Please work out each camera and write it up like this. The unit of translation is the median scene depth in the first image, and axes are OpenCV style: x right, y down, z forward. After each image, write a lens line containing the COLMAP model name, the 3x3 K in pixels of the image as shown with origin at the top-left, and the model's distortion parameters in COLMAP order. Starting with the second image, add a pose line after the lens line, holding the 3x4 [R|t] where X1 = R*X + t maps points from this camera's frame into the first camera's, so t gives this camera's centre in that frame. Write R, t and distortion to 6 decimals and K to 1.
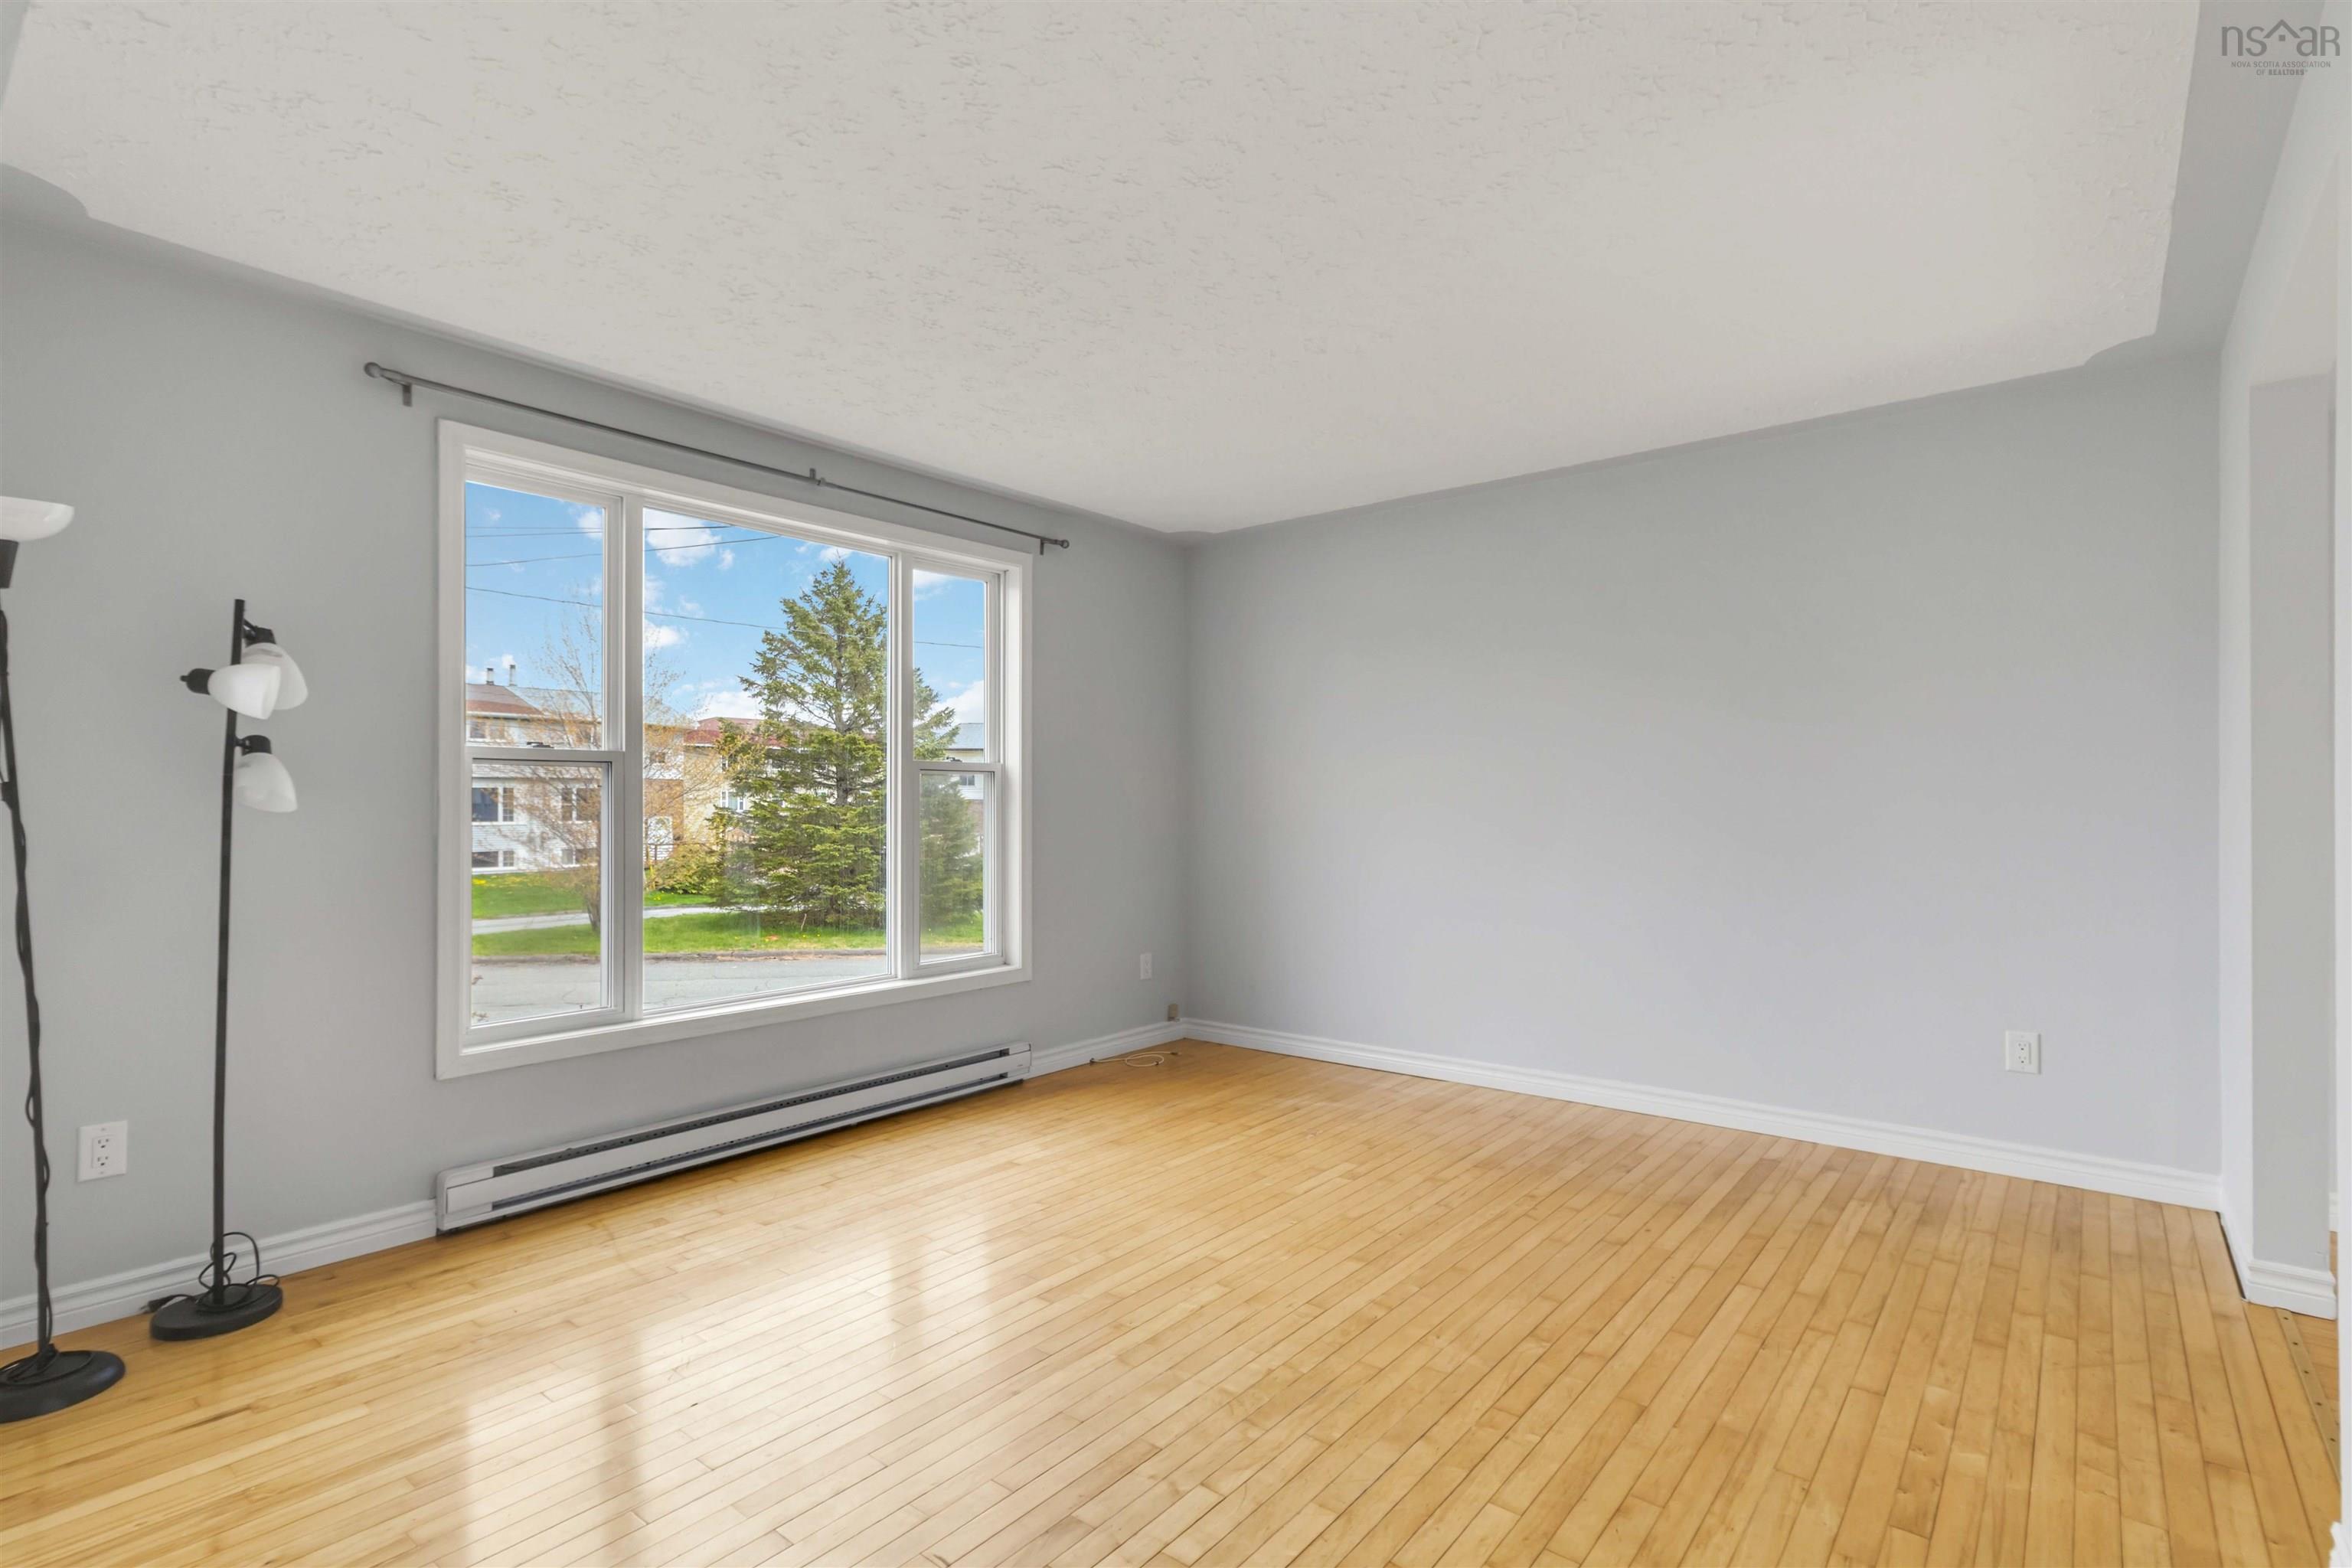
lens RADIAL K [[1119.1, 0, 1176.0], [0, 1119.1, 784.0], [0, 0, 1]] dist [0.000934, 0.000038]
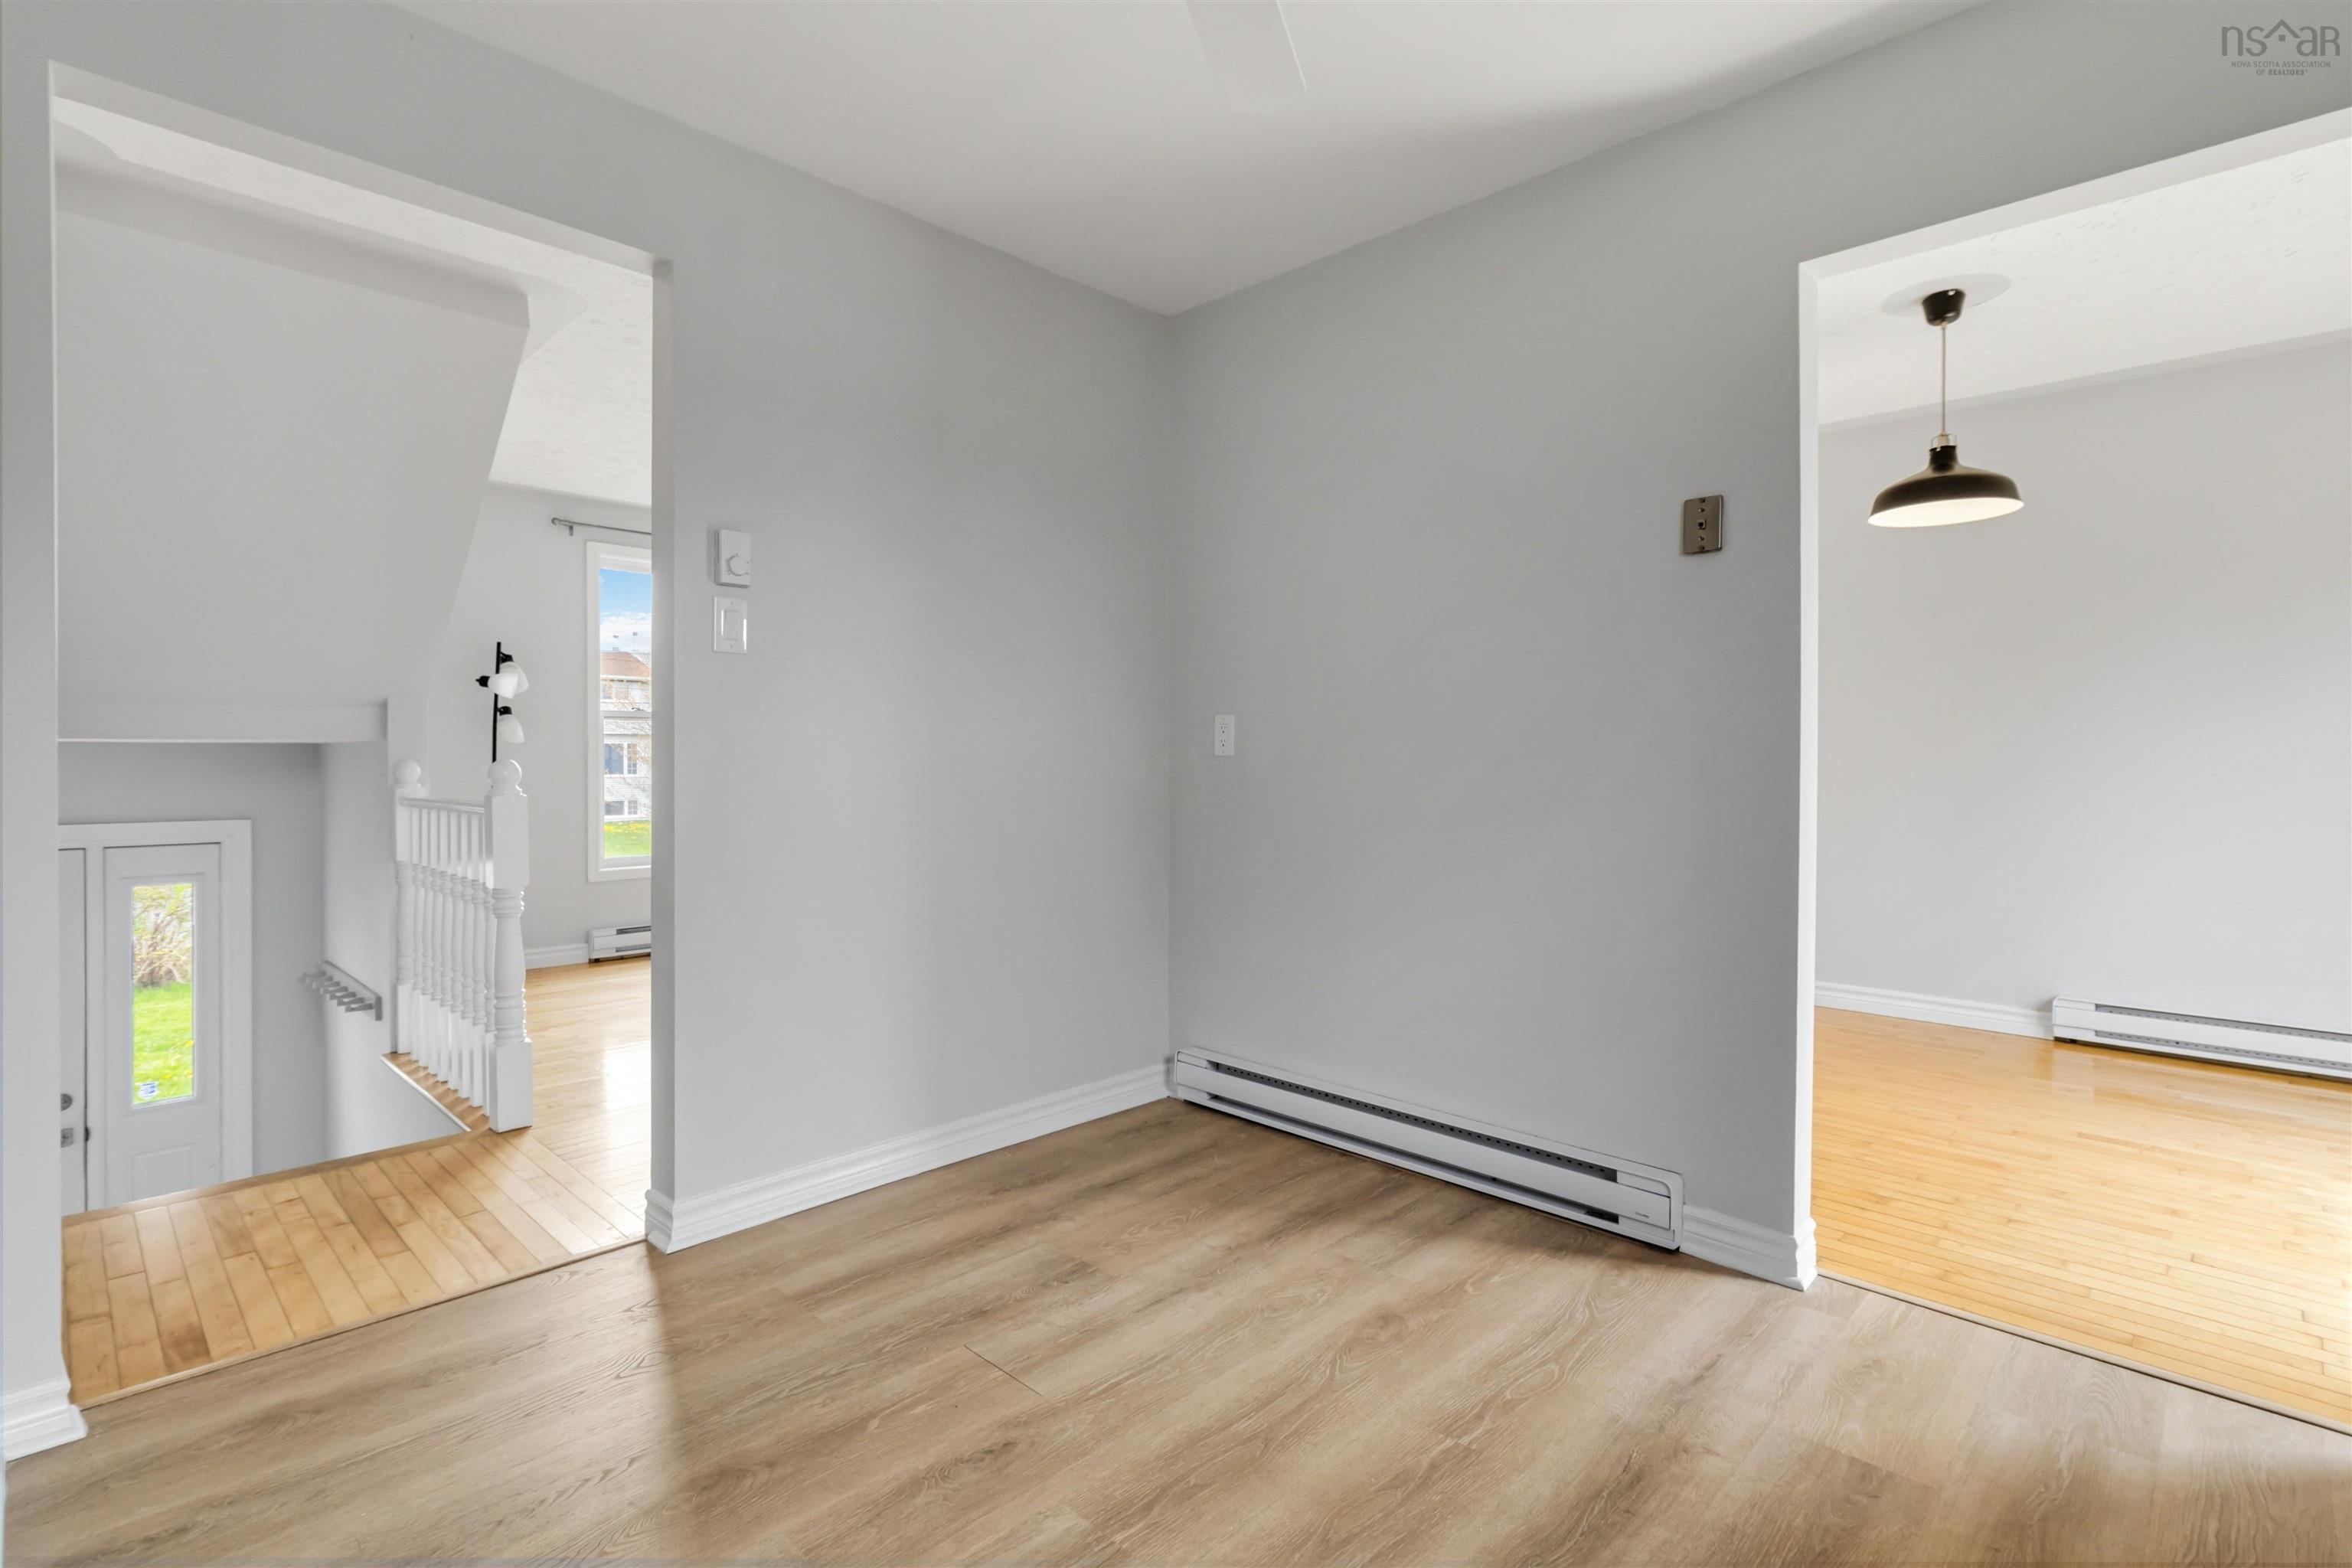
lens RADIAL K [[1094.1, 0, 1180.8], [0, 1094.1, 753.9], [0, 0, 1]] dist [0.000962, 0.000099]
pose [[0.997264, 0.000173, -0.073922, 0.509103], [0.000709, 0.999929, 0.011906, 0.019135], [0.073919, -0.011926, 0.997193, -0.820749]]
